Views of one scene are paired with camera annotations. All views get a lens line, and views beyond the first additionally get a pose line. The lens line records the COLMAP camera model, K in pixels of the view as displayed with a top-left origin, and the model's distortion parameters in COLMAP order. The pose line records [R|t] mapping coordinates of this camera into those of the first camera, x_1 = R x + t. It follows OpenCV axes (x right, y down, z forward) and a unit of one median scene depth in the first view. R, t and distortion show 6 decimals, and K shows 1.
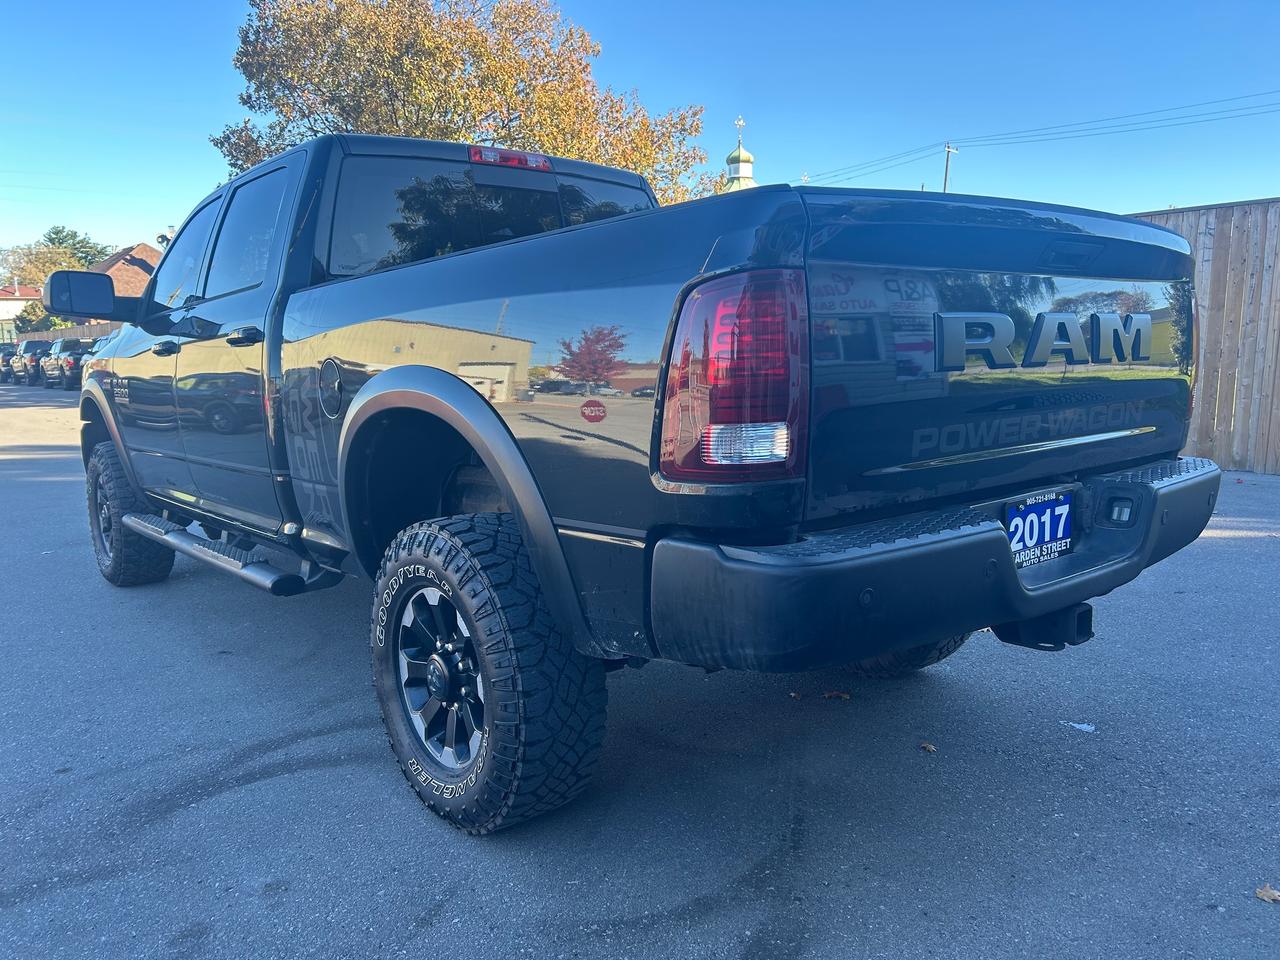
lens RADIAL K [[960.4, 0, 615.5], [0, 960.4, 482.2], [0, 0, 1]] dist [0.025780, 0.004454]
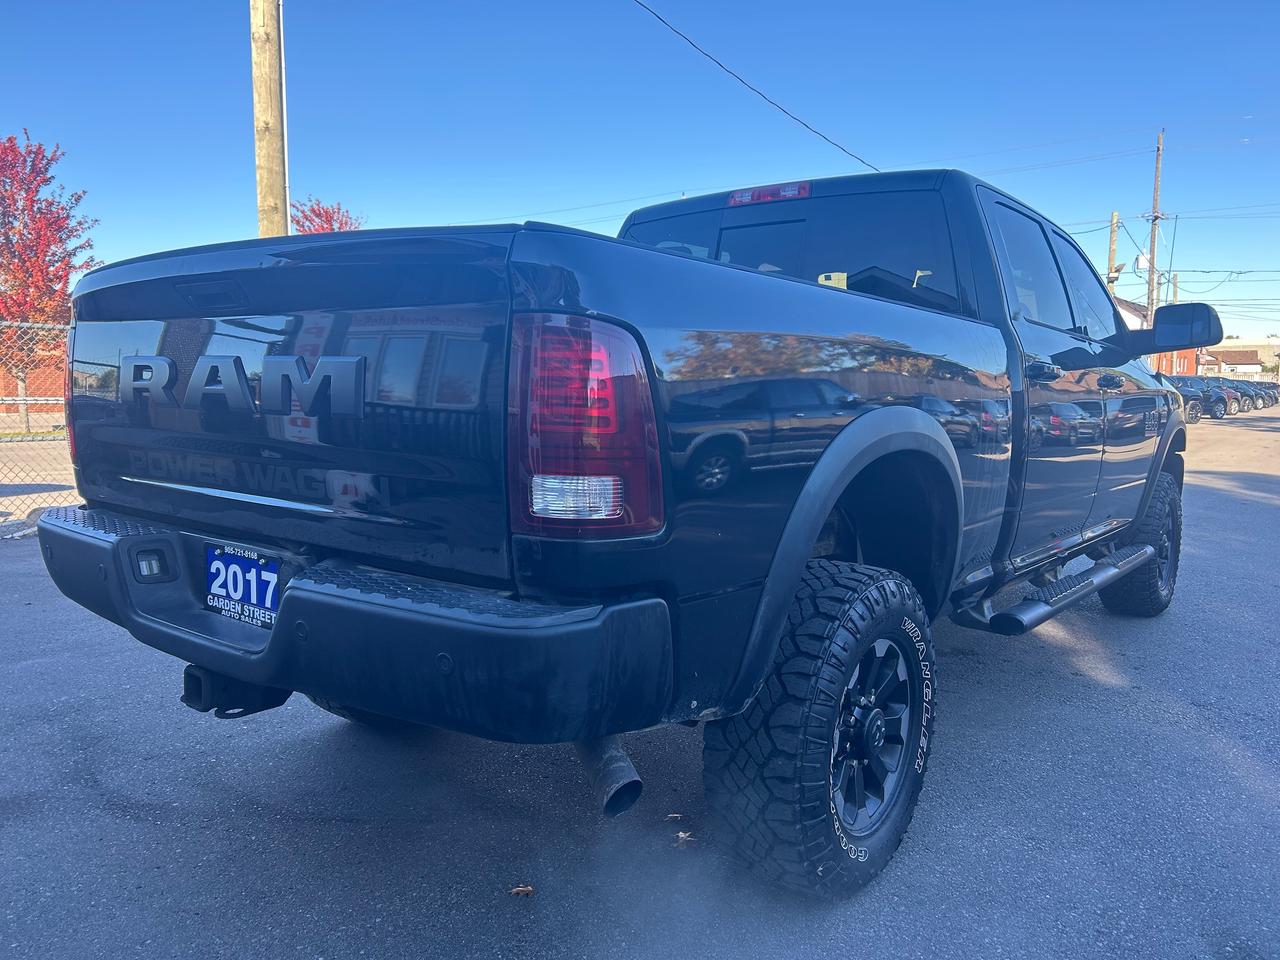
lens RADIAL K [[960.4, 0, 637.9], [0, 960.4, 487.0], [0, 0, 1]] dist [0.025780, 0.004454]
pose [[0.221485, 0.133279, -0.966013, 1.395249], [-0.161382, 0.981966, 0.098479, -0.195847], [0.961717, 0.134085, 0.239000, 1.116766]]
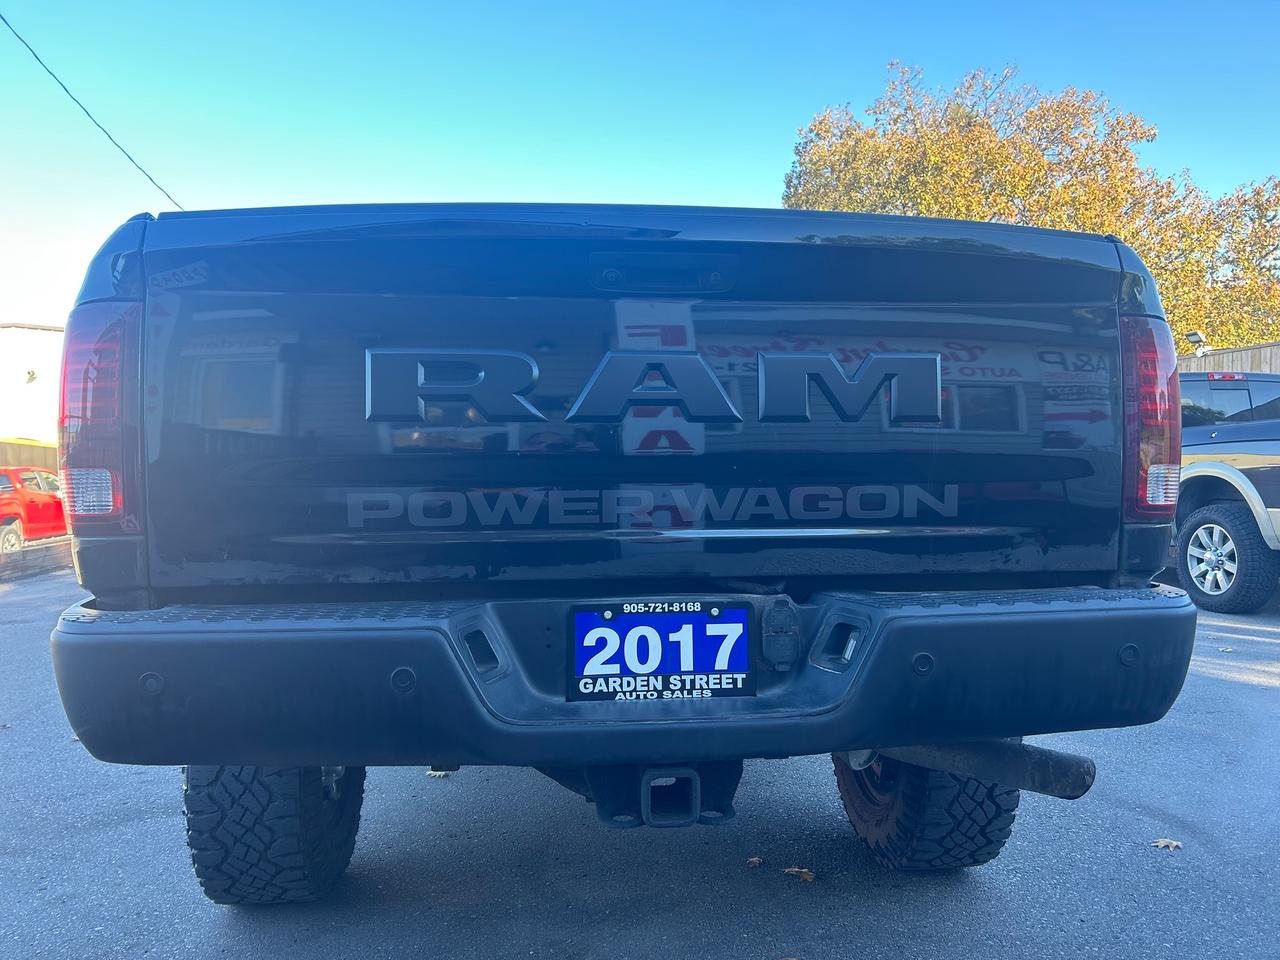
lens RADIAL K [[960.4, 0, 635.5], [0, 960.4, 472.0], [0, 0, 1]] dist [0.025780, 0.004454]
pose [[0.854137, 0.030439, -0.519156, 0.775332], [-0.096520, 0.990220, -0.100741, -0.008572], [0.511013, 0.136156, 0.848721, 0.365111]]
